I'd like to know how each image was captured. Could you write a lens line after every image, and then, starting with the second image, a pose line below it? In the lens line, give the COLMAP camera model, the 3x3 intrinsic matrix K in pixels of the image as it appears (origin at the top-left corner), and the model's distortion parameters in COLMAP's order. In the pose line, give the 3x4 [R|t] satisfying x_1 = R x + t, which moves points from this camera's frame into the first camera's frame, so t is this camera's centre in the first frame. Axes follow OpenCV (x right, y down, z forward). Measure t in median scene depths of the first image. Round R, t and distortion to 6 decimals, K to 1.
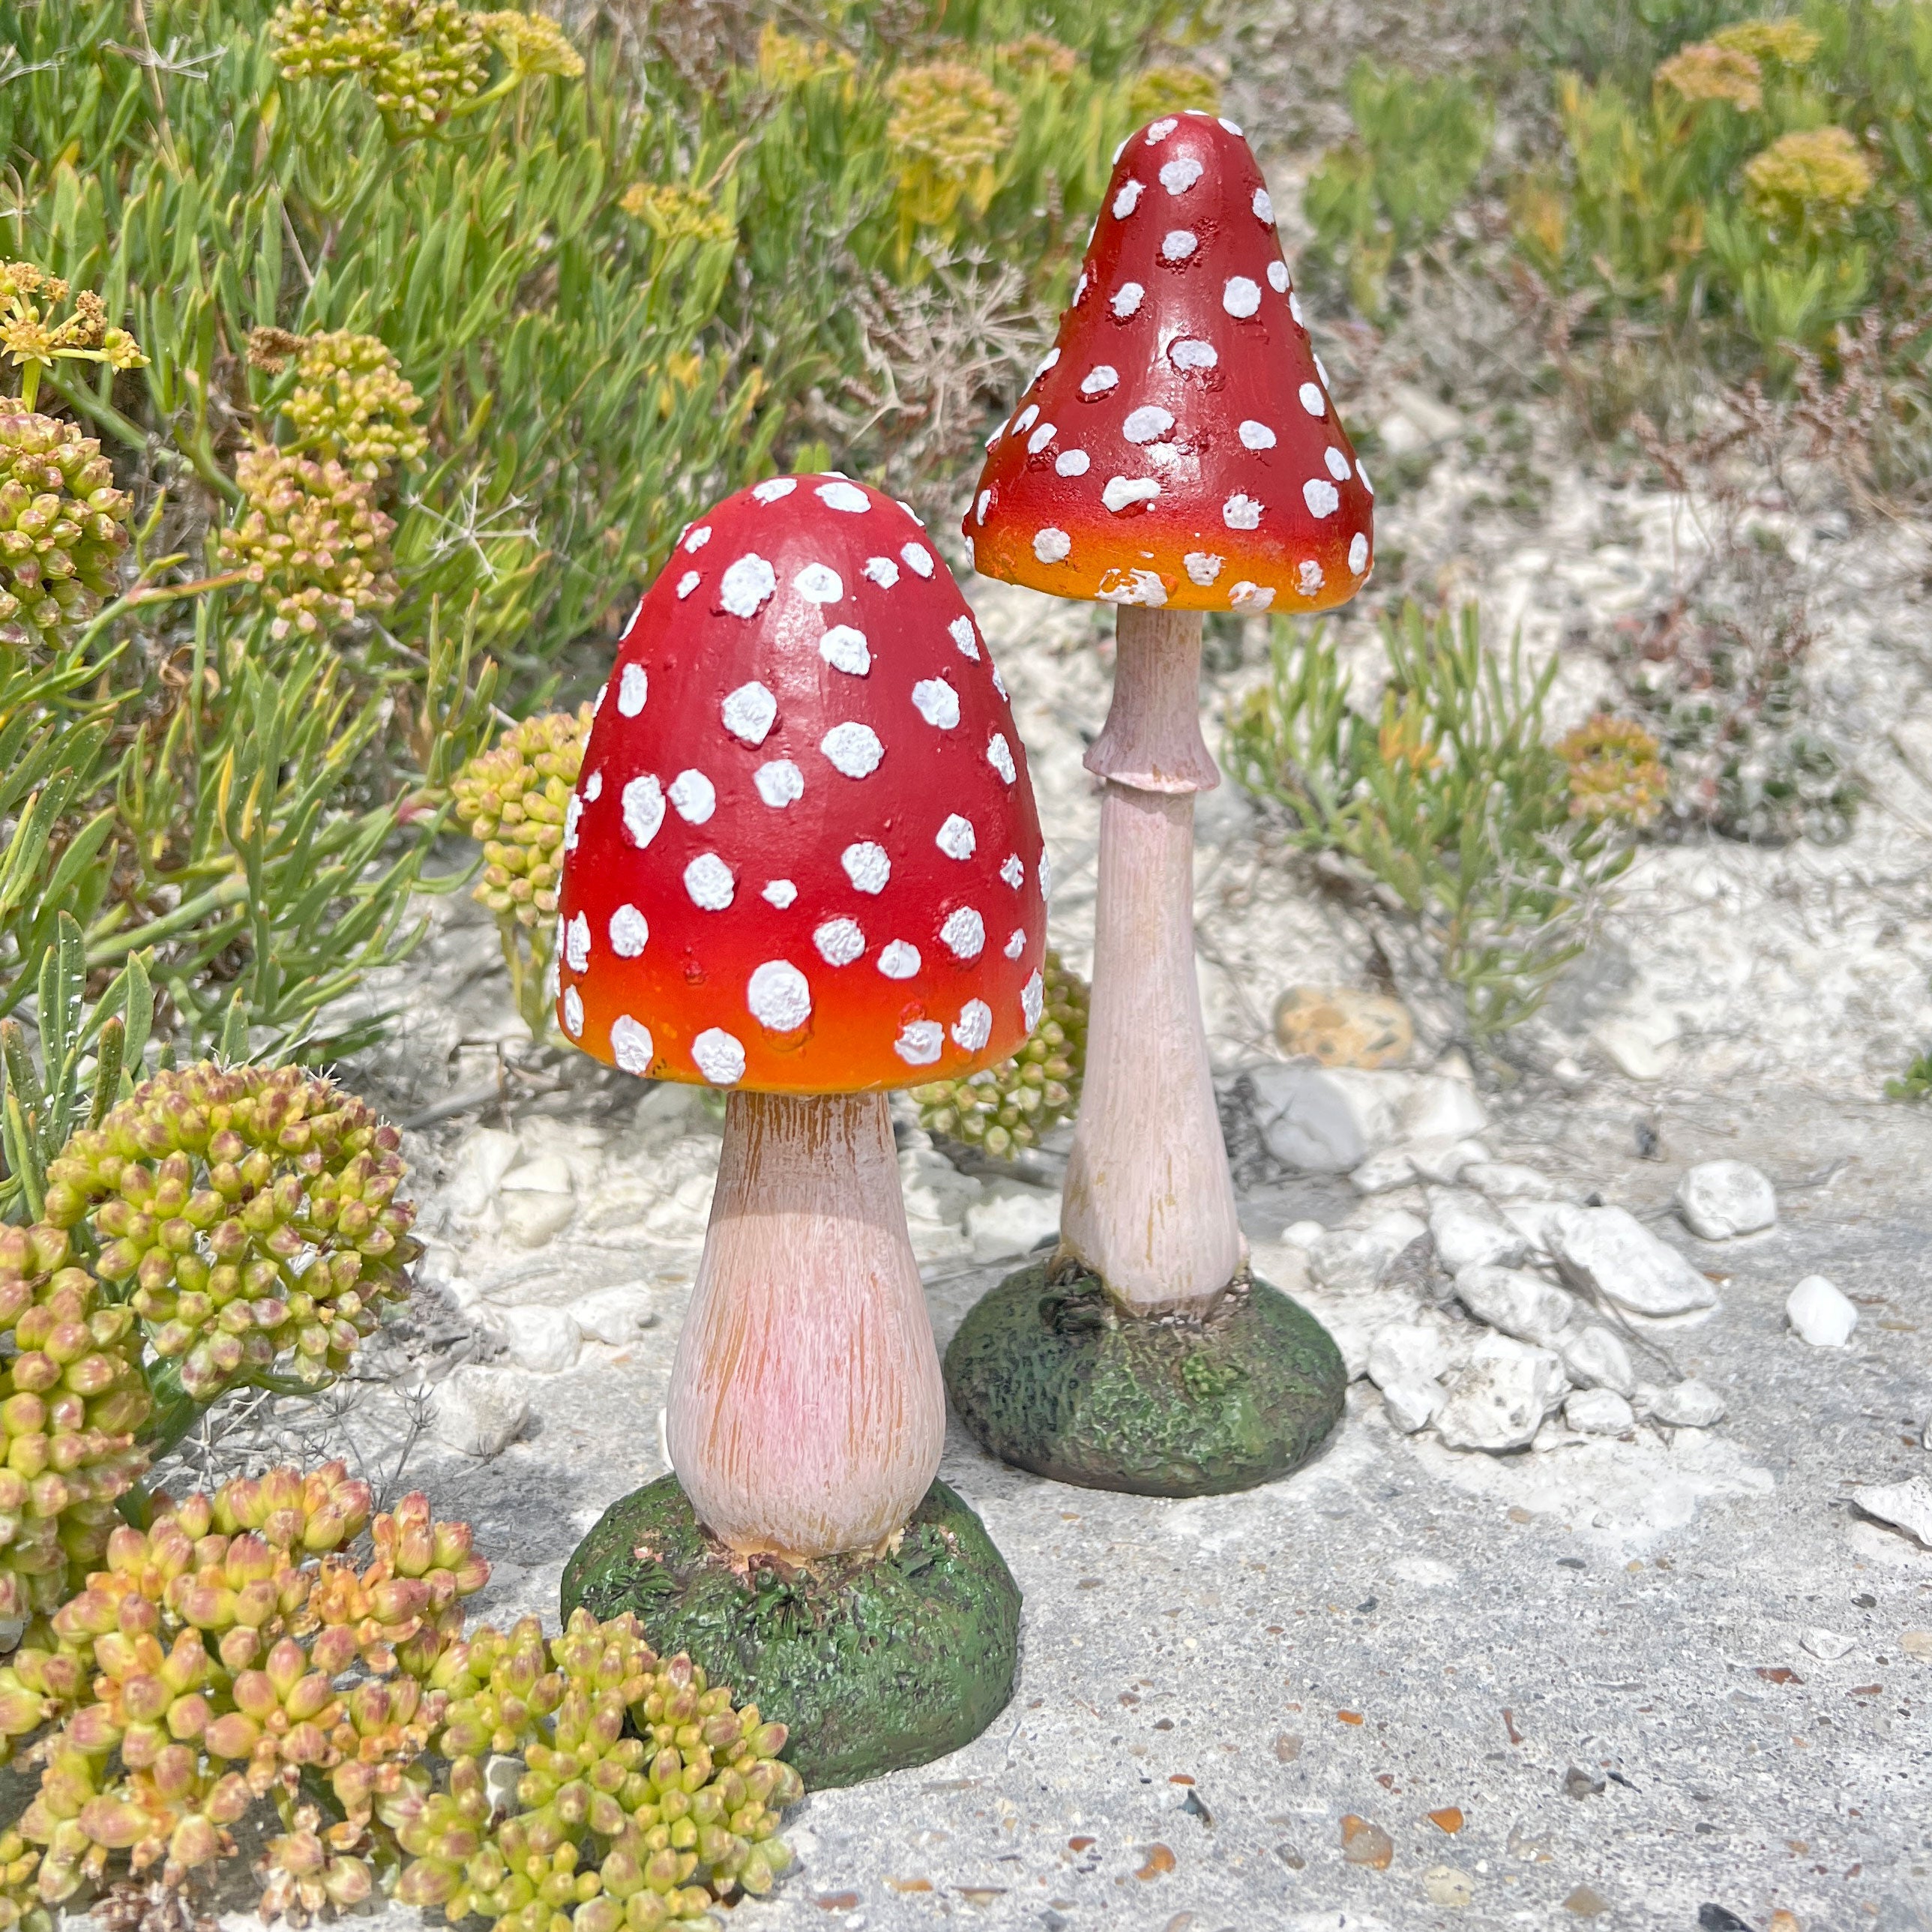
lens RADIAL K [[2362.2, 0, 1009.1], [0, 2362.2, 515.8], [0, 0, 1]] dist [0.025735, -0.056396]
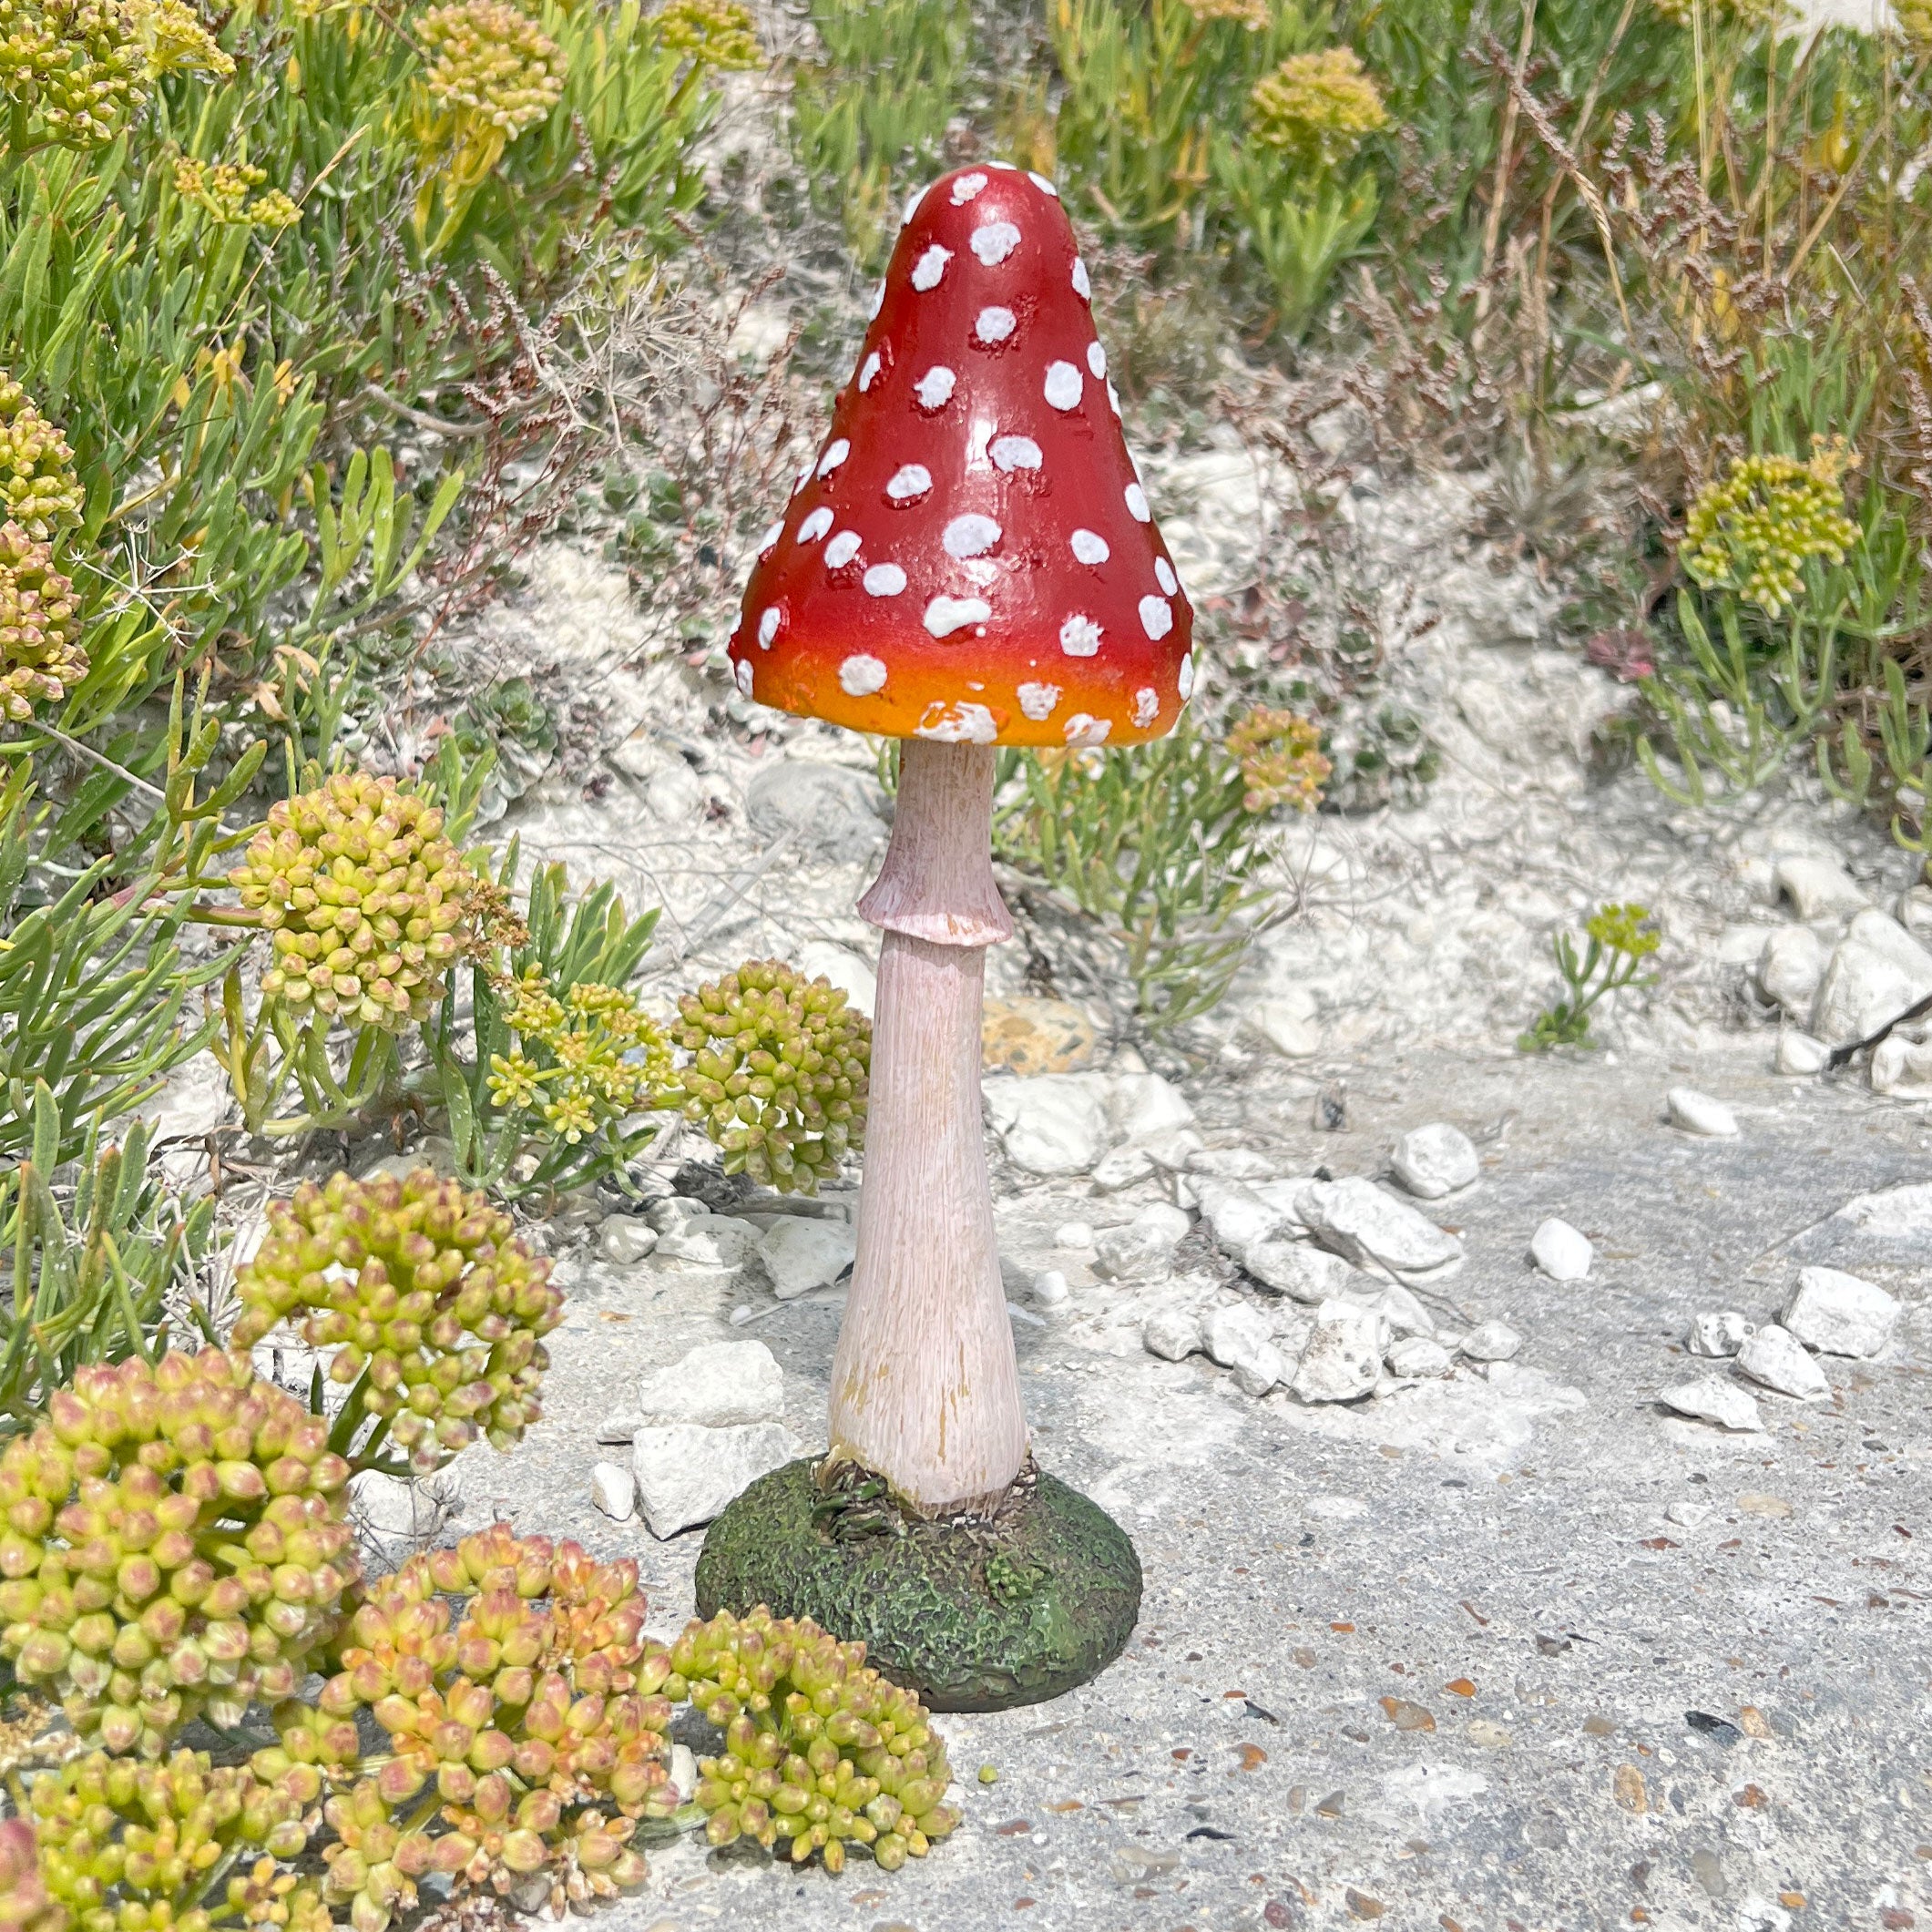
lens RADIAL K [[2836.2, 0, 915.1], [0, 2836.2, 825.1], [0, 0, 1]] dist [0.191145, -0.696561]
pose [[0.960932, -0.072588, 0.267098, -0.406979], [0.033719, 0.988512, 0.147332, -0.092259], [-0.274724, -0.132570, 0.952340, -0.224051]]
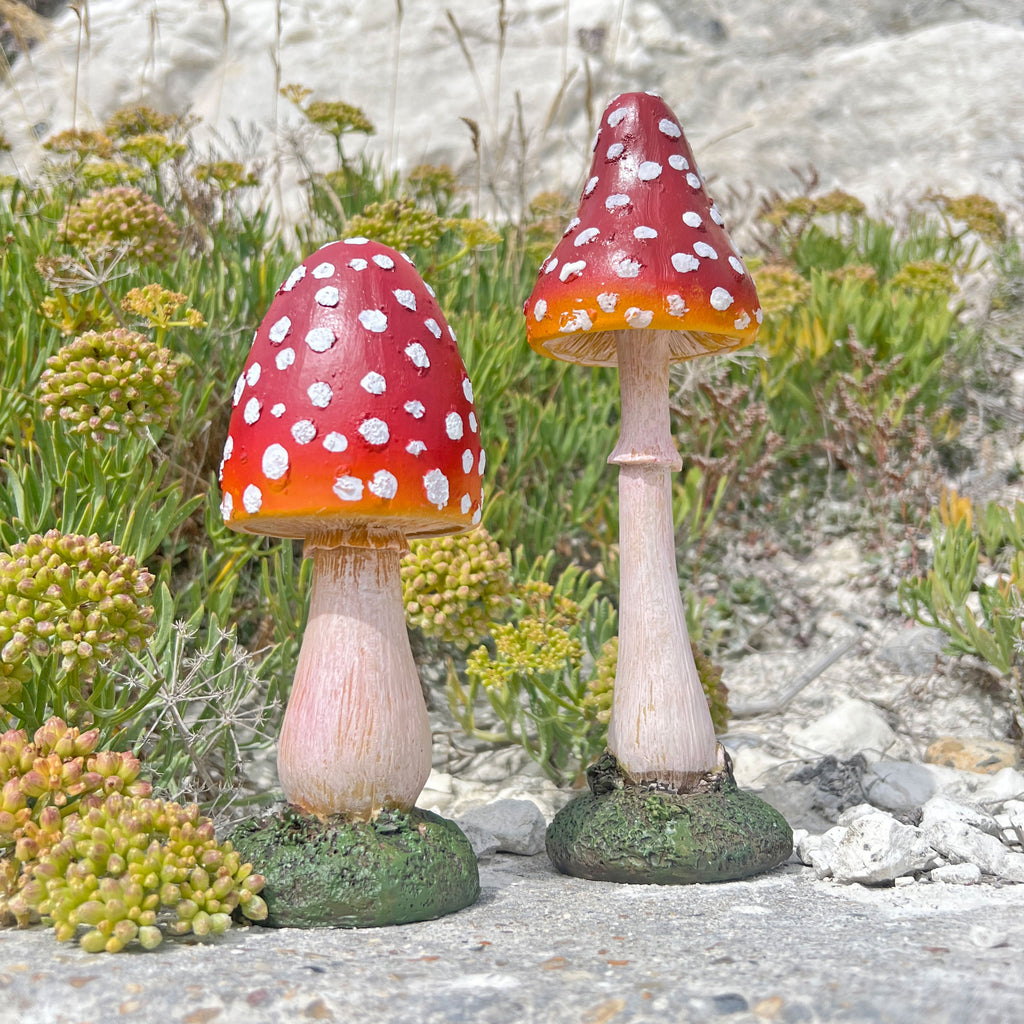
lens RADIAL K [[1259.3, 0, 495.6], [0, 1259.3, 441.4], [0, 0, 1]] dist [0.130994, -0.404468]
pose [[0.888136, -0.102481, -0.448010, 0.481706], [-0.006347, 0.971993, -0.234922, 0.396526], [0.459538, 0.211486, 0.862612, 0.192312]]
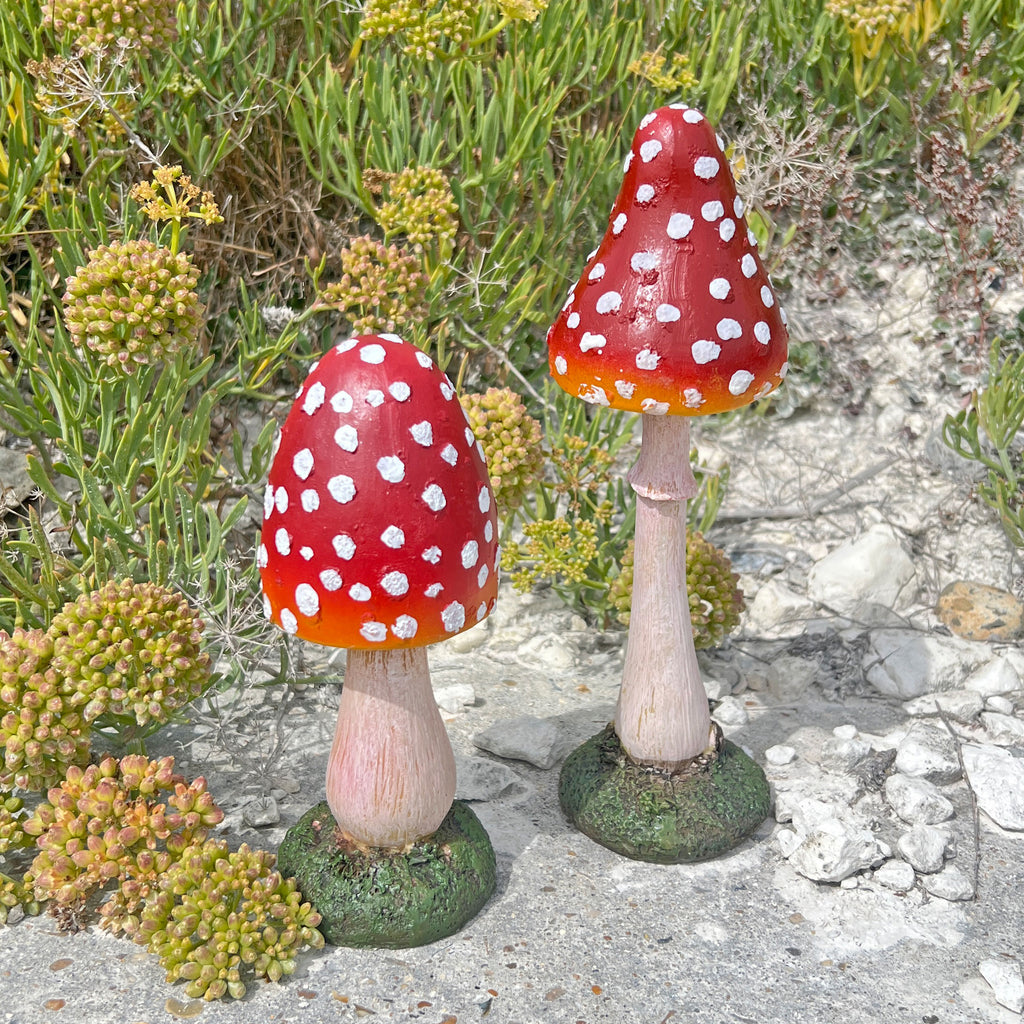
lens RADIAL K [[1442.6, 0, 502.3], [0, 1442.6, 492.8], [0, 0, 1]] dist [0.181748, -0.643804]
pose [[0.864272, 0.138143, -0.483684, 0.616411], [-0.014086, 0.967821, 0.251246, -0.199244], [0.502828, -0.210331, 0.838406, 0.031334]]
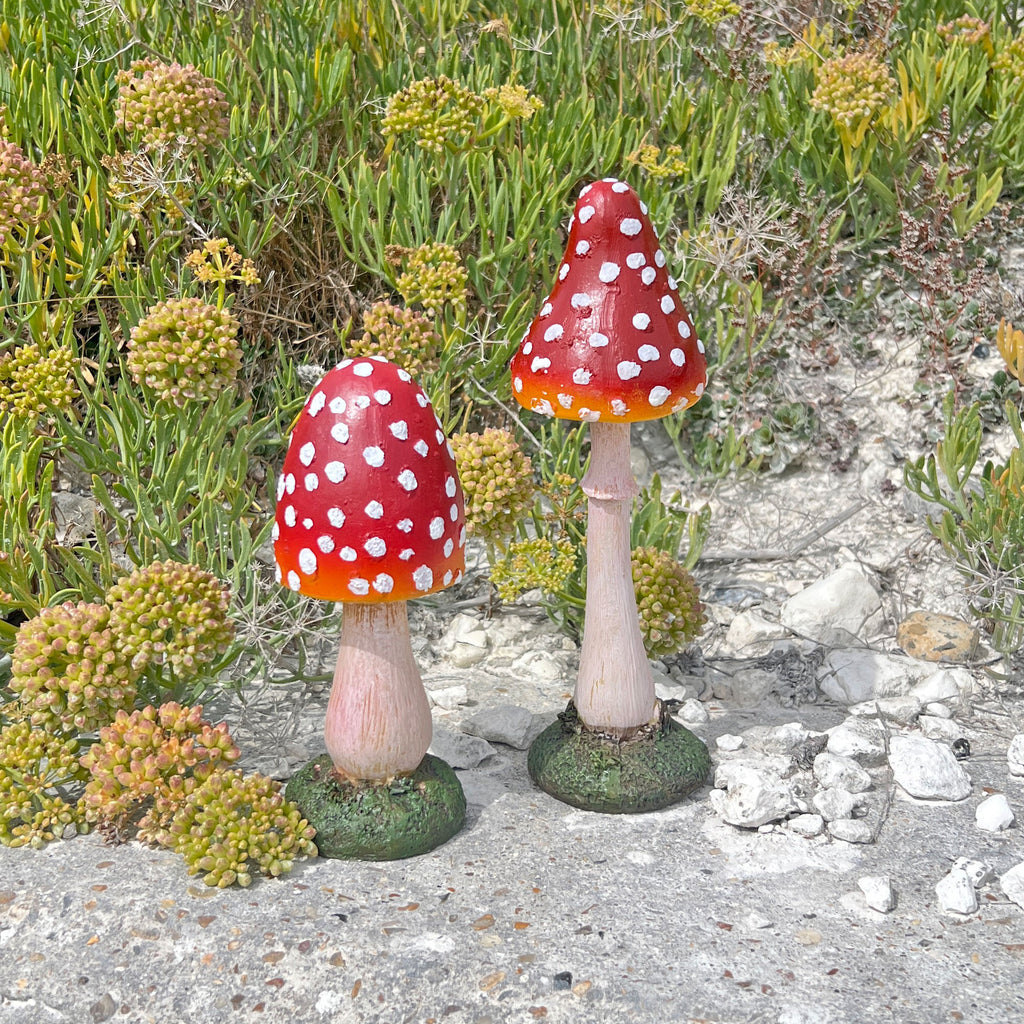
lens RADIAL K [[1614.1, 0, 450.8], [0, 1614.1, 467.5], [0, 0, 1]] dist [0.229617, -1.012285]
pose [[0.815446, 0.092106, -0.571458, 0.991456], [-0.007676, 0.988892, 0.148435, -0.160213], [0.578783, -0.116654, 0.807095, -0.333619]]
